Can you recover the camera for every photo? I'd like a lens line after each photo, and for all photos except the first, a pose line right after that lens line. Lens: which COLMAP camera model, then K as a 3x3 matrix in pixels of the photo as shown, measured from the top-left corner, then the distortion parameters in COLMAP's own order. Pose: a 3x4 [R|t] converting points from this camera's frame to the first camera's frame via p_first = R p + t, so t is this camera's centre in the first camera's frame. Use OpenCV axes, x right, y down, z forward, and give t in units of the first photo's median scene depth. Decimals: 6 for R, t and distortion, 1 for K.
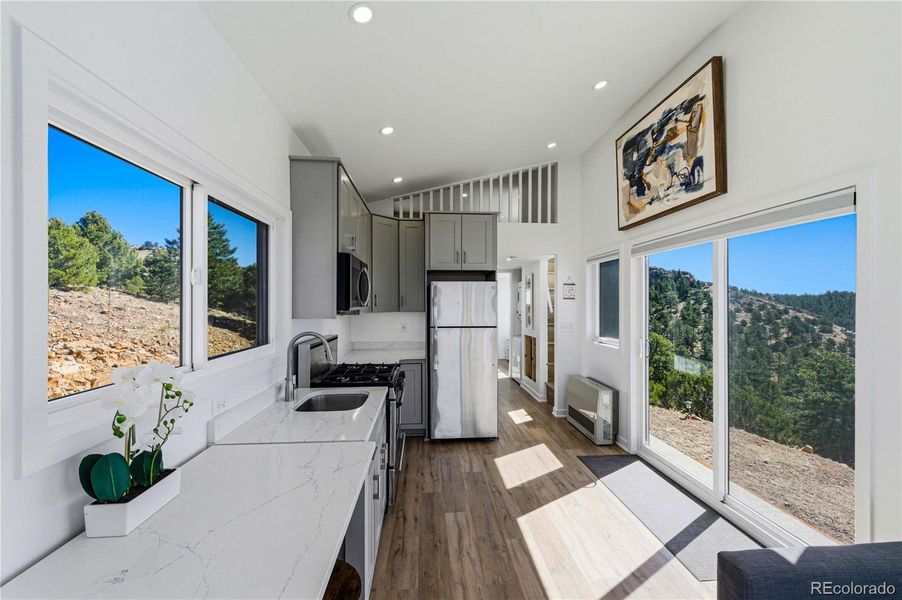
lens RADIAL K [[353.6, 0, 447.5], [0, 353.6, 303.3], [0, 0, 1]] dist [0.003392, -0.001163]
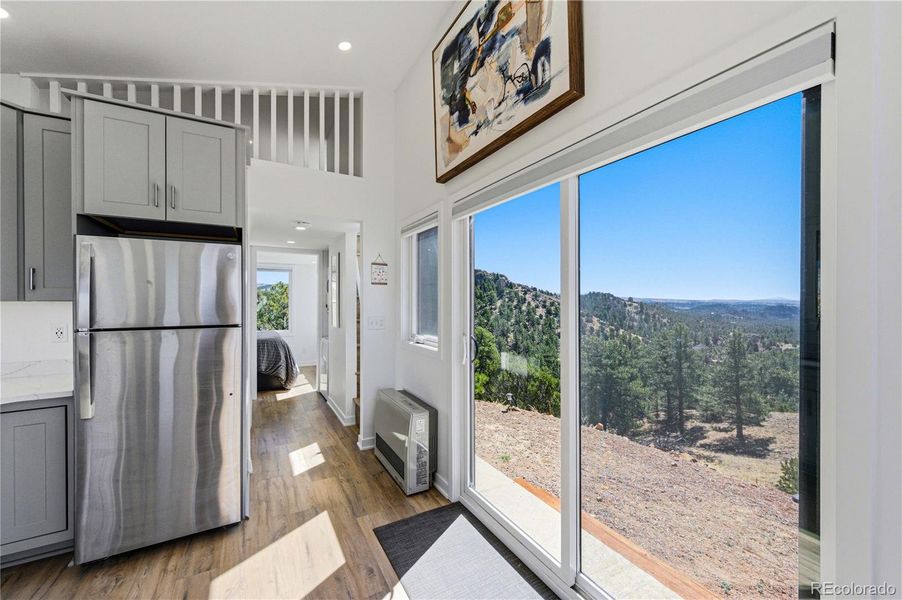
lens RADIAL K [[353.6, 0, 450.4], [0, 353.6, 298.5], [0, 0, 1]] dist [0.003392, -0.001163]
pose [[0.901941, 0.002460, 0.431852, 0.220862], [0.000603, 0.999976, -0.006956, 0.030507], [-0.431859, 0.006534, 0.901918, 0.383361]]
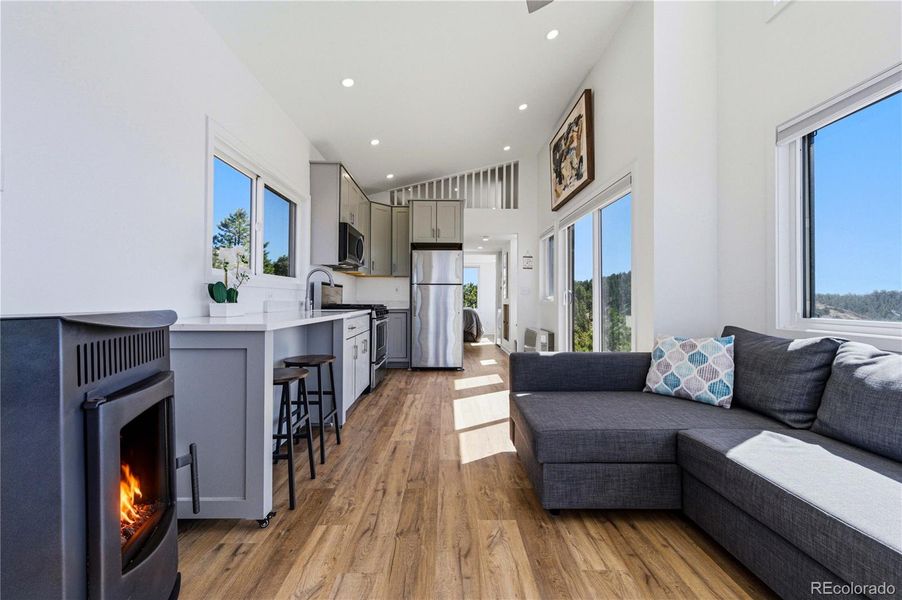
lens RADIAL K [[353.6, 0, 445.6], [0, 353.6, 294.7], [0, 0, 1]] dist [0.003392, -0.001163]
pose [[0.997893, 0.006575, -0.064541, 0.183492], [-0.007755, 0.999807, -0.018059, 0.143290], [0.064410, 0.018522, 0.997752, -0.365312]]
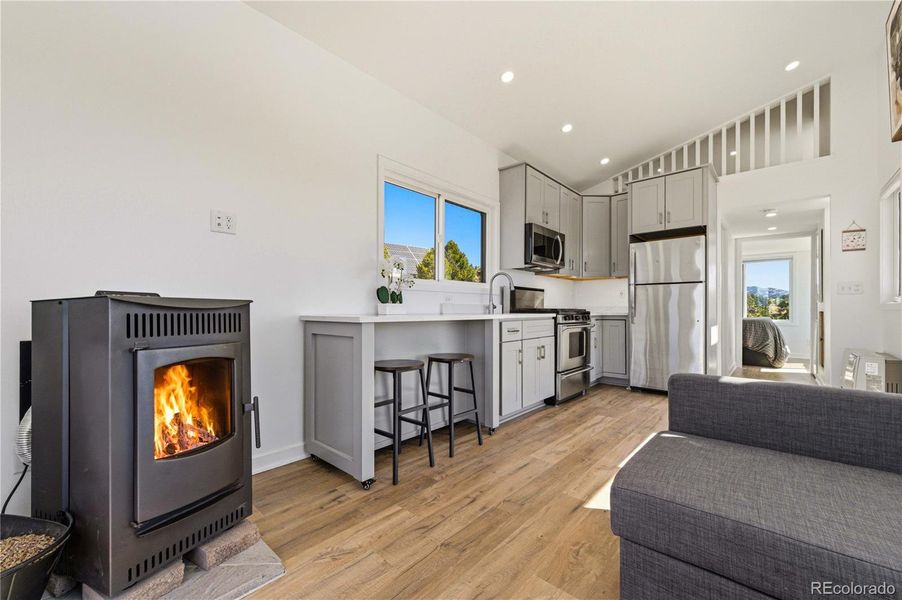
lens RADIAL K [[353.6, 0, 445.9], [0, 353.6, 309.9], [0, 0, 1]] dist [0.003392, -0.001163]
pose [[0.686906, 0.004364, -0.726733, 0.399440], [-0.005851, 0.999983, 0.000475, 0.162427], [0.726723, 0.003926, 0.686920, -0.200741]]
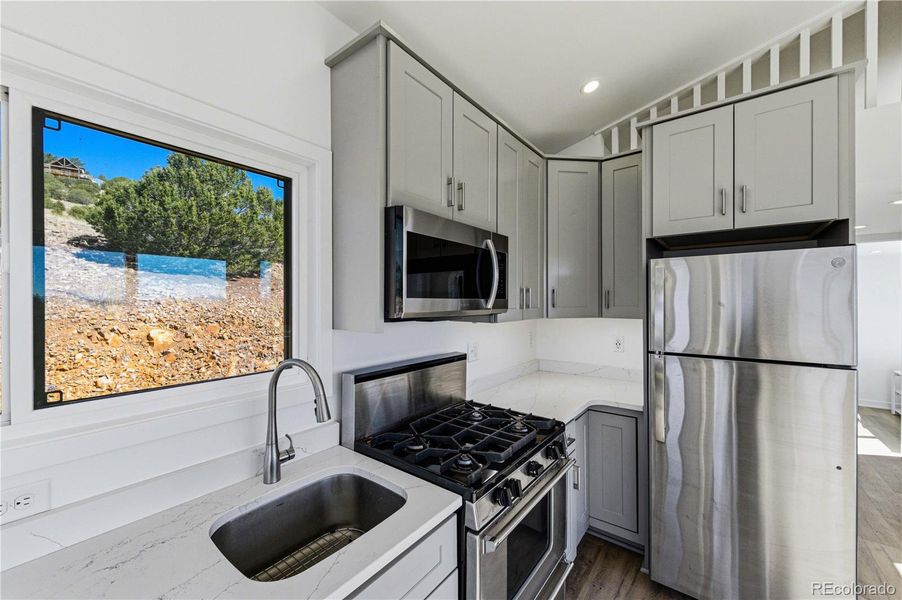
lens RADIAL K [[353.6, 0, 448.7], [0, 353.6, 298.8], [0, 0, 1]] dist [0.003392, -0.001163]
pose [[0.745902, -0.001106, -0.666054, 0.078171], [-0.001704, 0.999992, -0.003569, -0.004459], [0.666053, 0.003797, 0.745895, 0.486157]]
